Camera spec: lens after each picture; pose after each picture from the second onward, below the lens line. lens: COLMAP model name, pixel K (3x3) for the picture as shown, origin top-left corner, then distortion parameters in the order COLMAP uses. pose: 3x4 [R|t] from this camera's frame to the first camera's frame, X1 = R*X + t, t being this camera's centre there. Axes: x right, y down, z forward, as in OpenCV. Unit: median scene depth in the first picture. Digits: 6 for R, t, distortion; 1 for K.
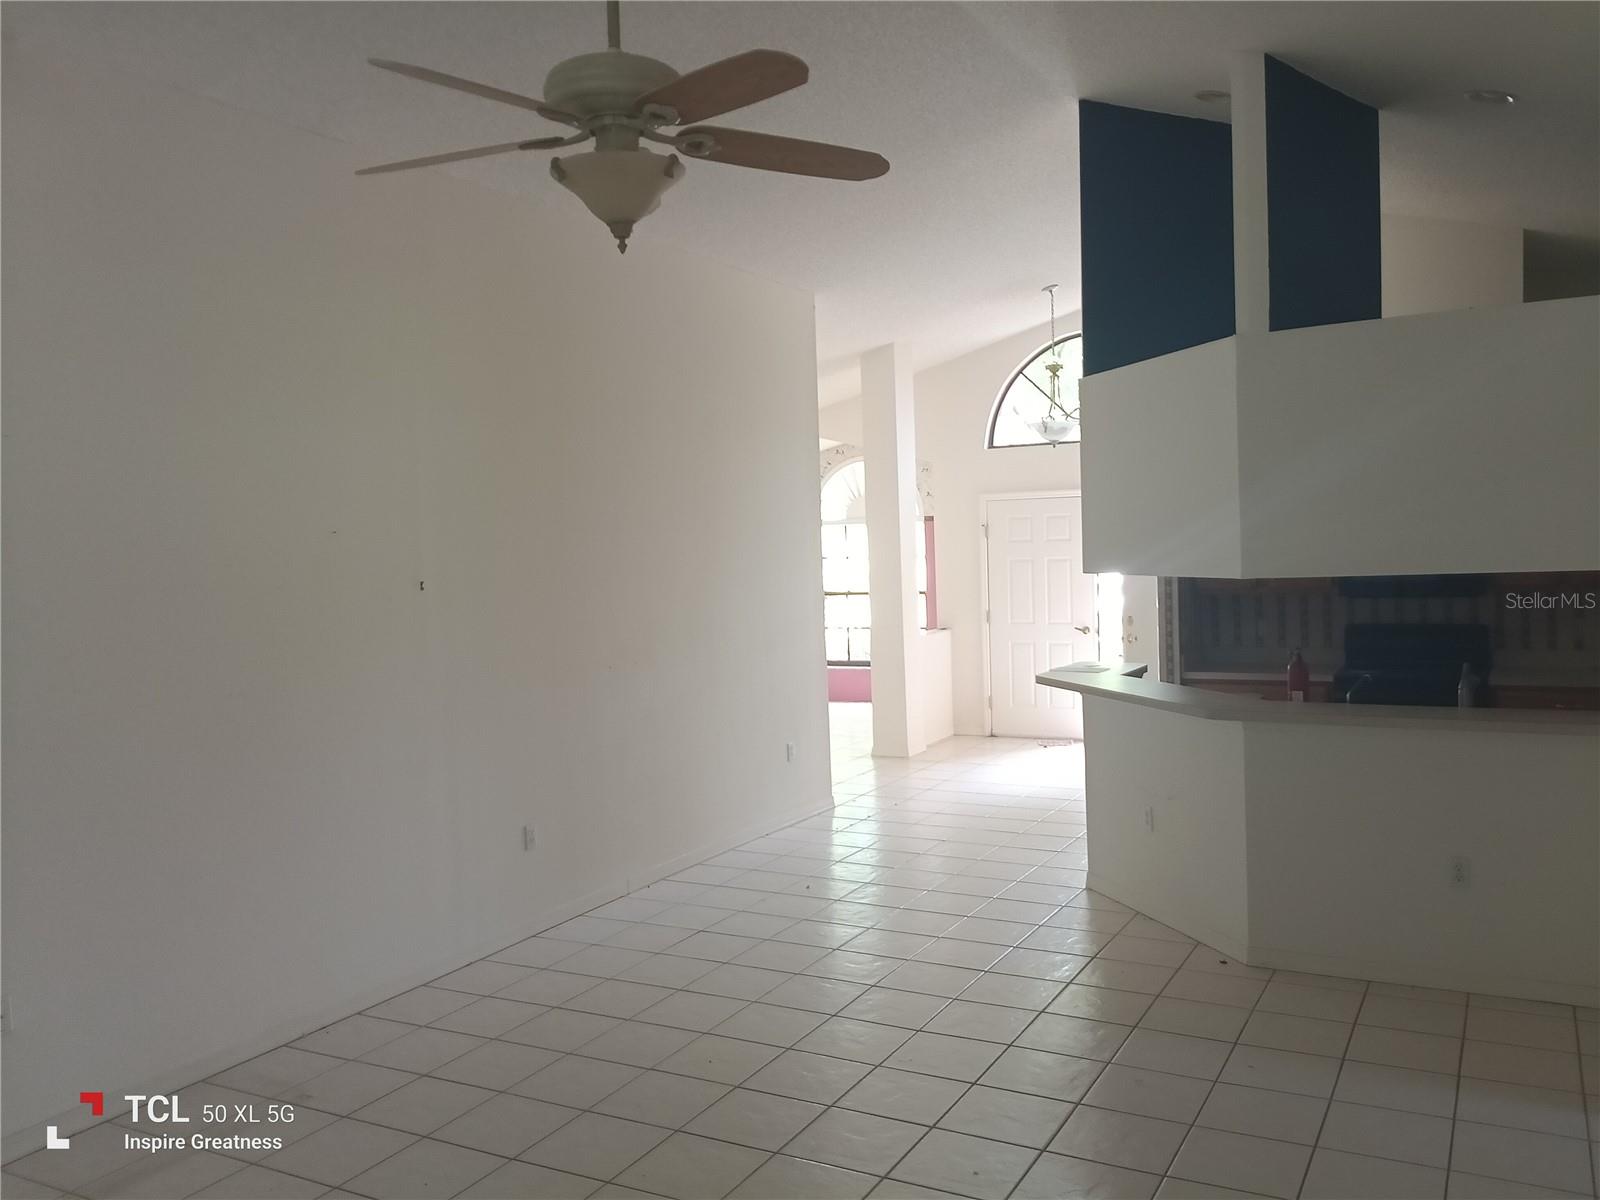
lens RADIAL K [[1307.3, 0, 801.4], [0, 1307.3, 599.6], [0, 0, 1]] dist [0.036784, -0.014212]
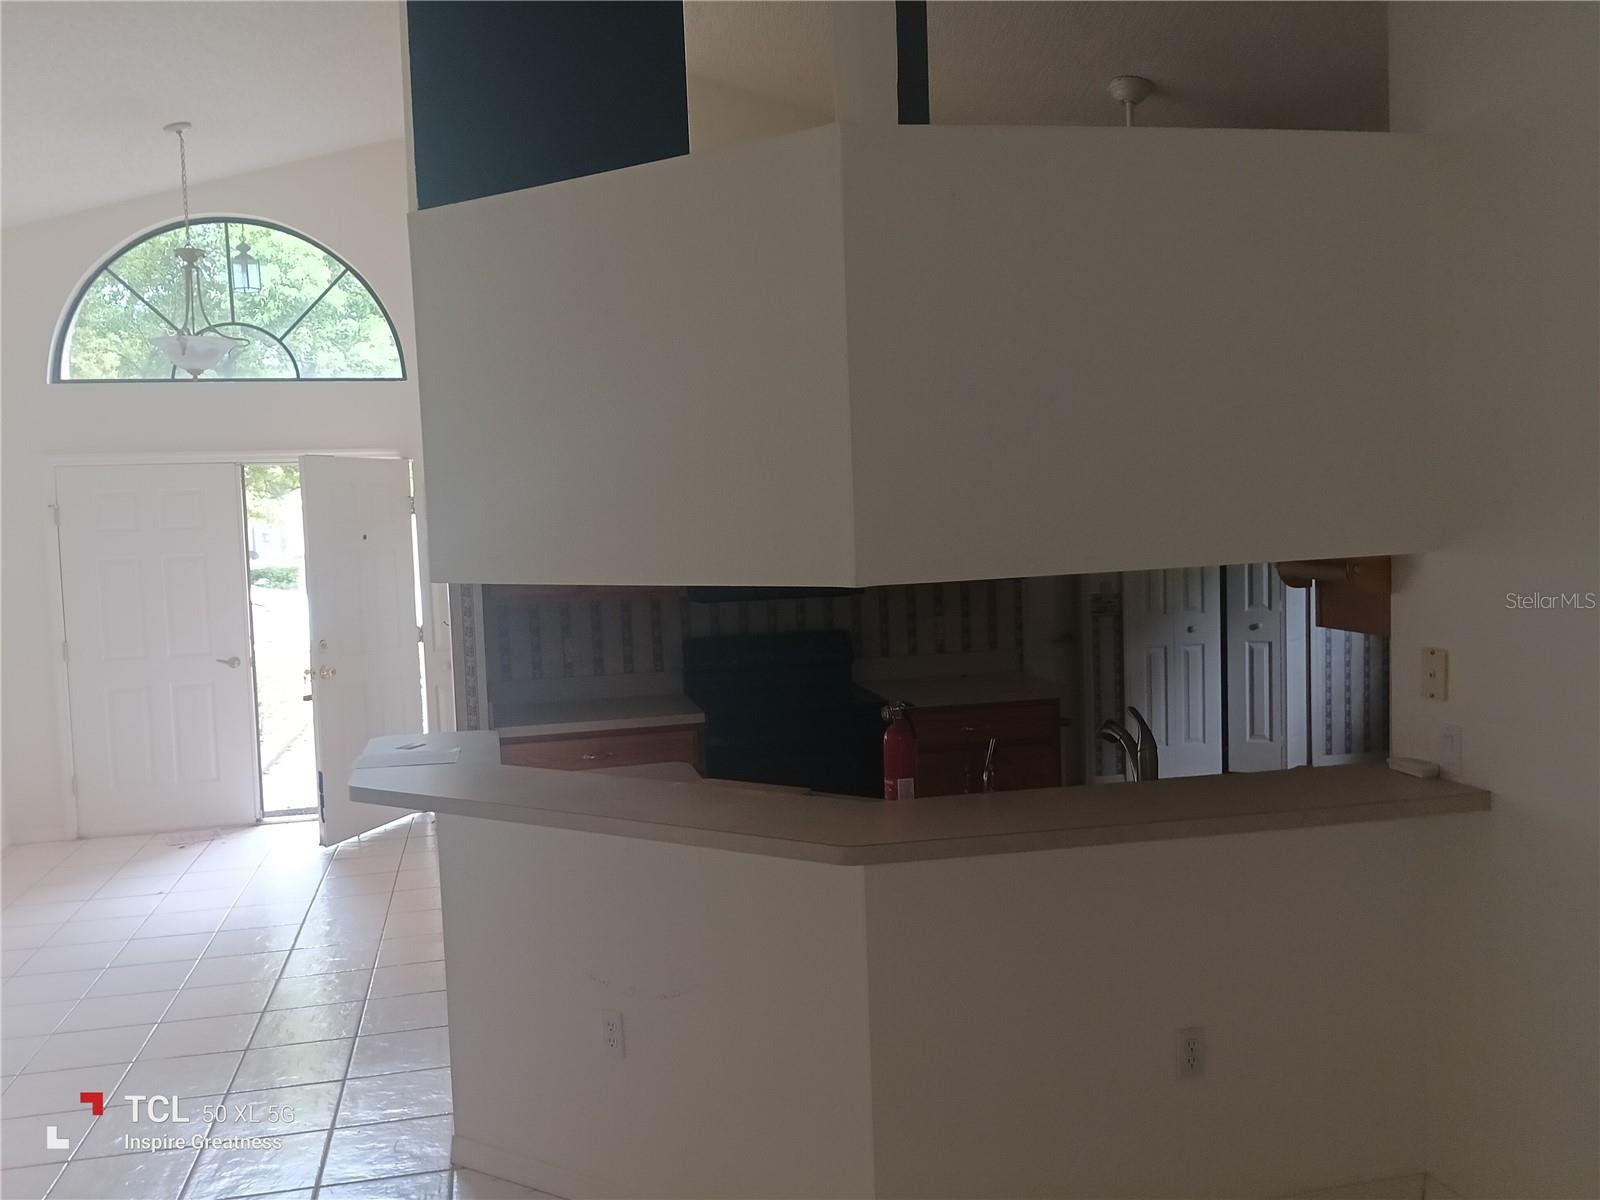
lens RADIAL K [[1307.3, 0, 799.7], [0, 1307.3, 594.5], [0, 0, 1]] dist [0.036784, -0.014212]
pose [[0.744079, -0.038921, 0.666956, -0.023924], [0.038356, 0.999144, 0.015515, -0.014563], [-0.666989, 0.014037, 0.744935, 0.410445]]
